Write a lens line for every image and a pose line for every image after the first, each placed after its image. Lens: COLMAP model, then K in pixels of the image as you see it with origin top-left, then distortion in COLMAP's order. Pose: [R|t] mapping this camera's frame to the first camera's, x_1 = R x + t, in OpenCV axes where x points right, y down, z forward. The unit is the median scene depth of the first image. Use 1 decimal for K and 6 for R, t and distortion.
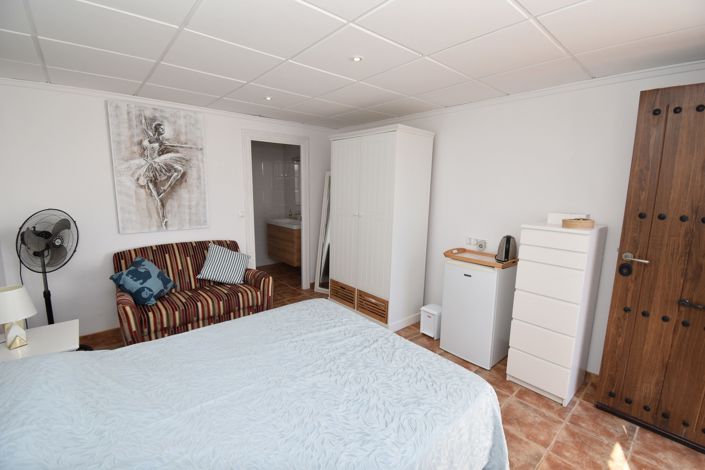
lens RADIAL K [[310.6, 0, 351.8], [0, 310.6, 235.2], [0, 0, 1]] dist [0.007671, -0.016577]
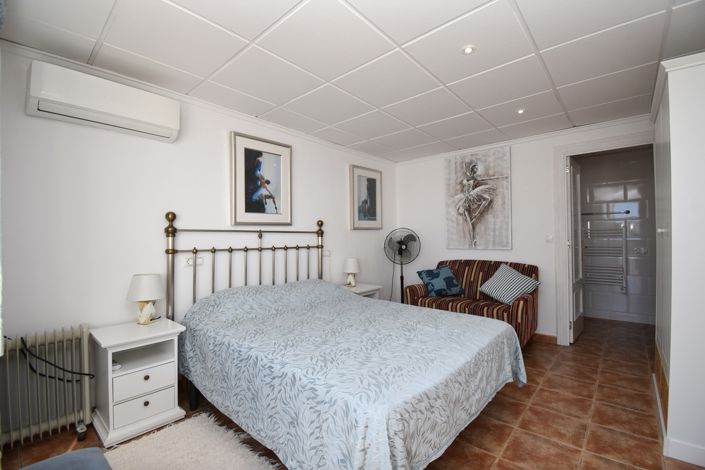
lens RADIAL K [[310.6, 0, 351.5], [0, 310.6, 236.7], [0, 0, 1]] dist [0.007671, -0.016577]
pose [[0.116173, -0.021958, -0.992986, 0.578026], [-0.149266, 0.988015, -0.039312, 0.059467], [0.981949, 0.152786, 0.111503, 0.392241]]
